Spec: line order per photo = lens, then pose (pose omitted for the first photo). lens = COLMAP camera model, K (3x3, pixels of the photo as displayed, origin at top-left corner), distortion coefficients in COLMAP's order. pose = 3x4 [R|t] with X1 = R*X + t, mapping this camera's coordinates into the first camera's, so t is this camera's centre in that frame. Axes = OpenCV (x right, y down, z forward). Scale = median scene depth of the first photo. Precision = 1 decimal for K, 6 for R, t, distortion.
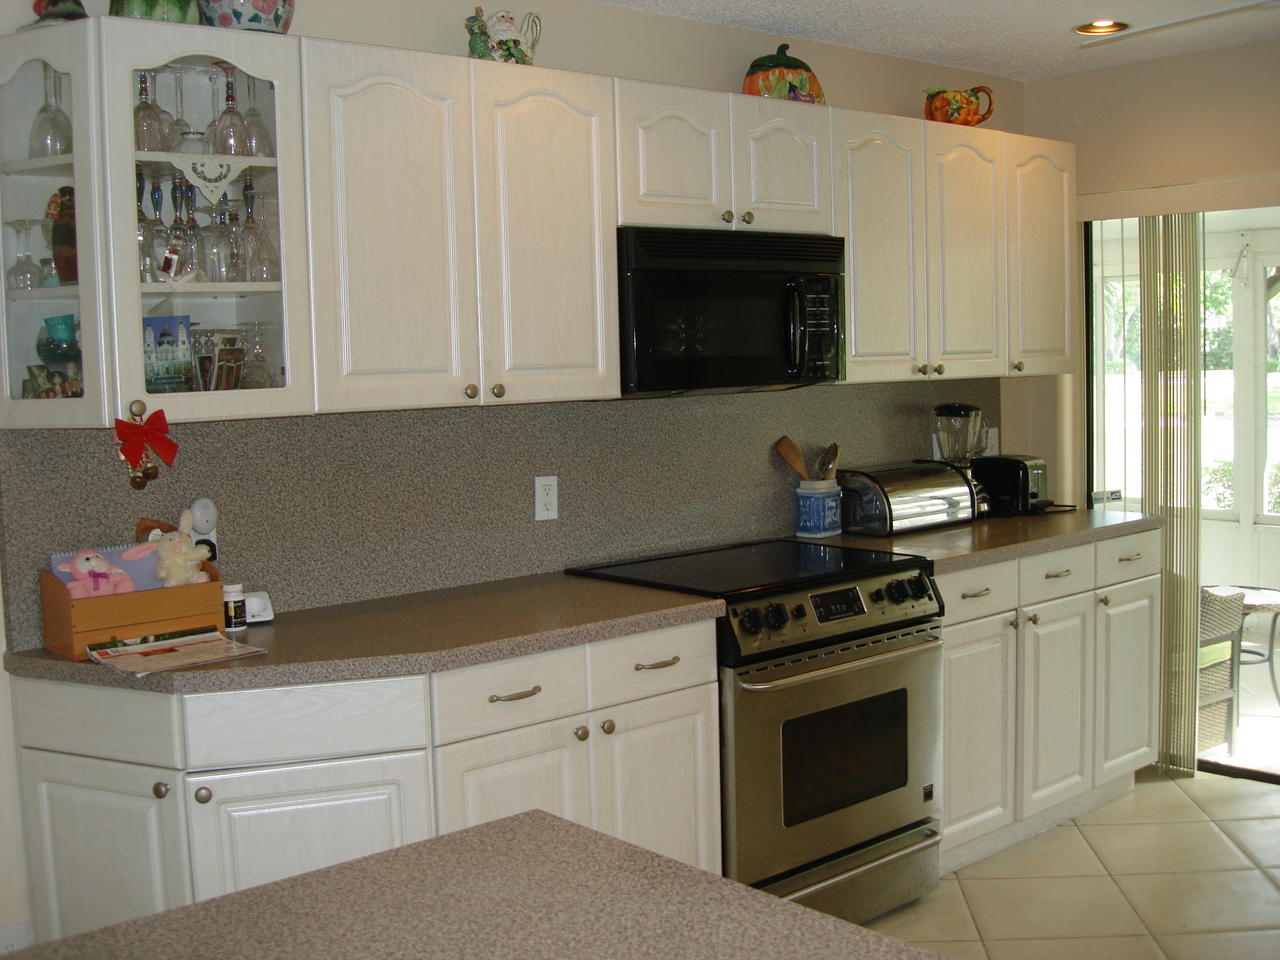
lens RADIAL K [[1438.1, 0, 636.5], [0, 1438.1, 477.5], [0, 0, 1]] dist [-0.123725, 0.000000]
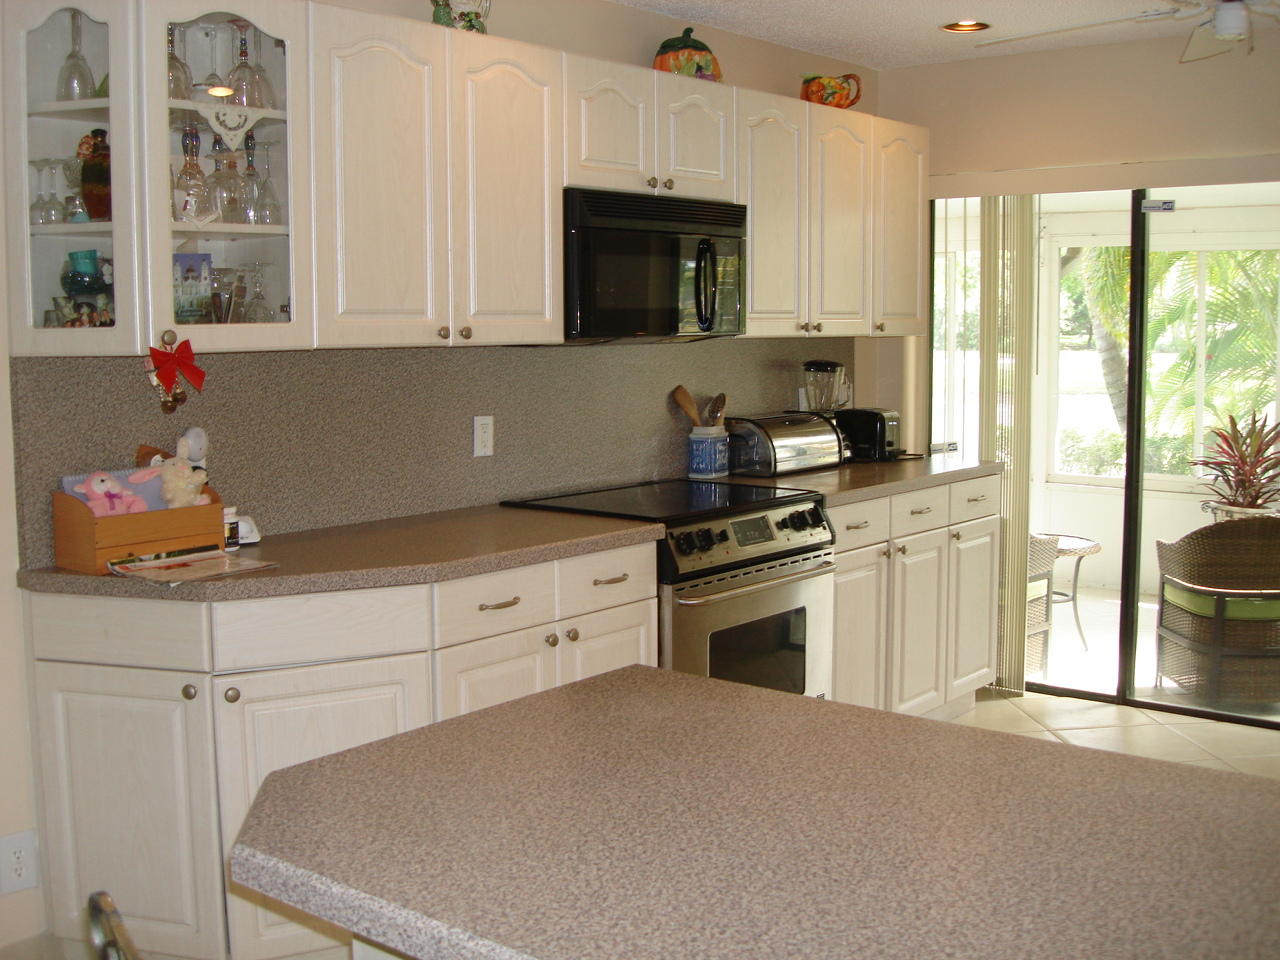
lens RADIAL K [[1438.1, 0, 643.0], [0, 1438.1, 478.5], [0, 0, 1]] dist [-0.123725, 0.000000]
pose [[0.985092, 0.003334, 0.171993, -0.145444], [-0.006526, 0.999817, 0.017999, 0.029133], [-0.171902, -0.018853, 0.984934, -0.099865]]
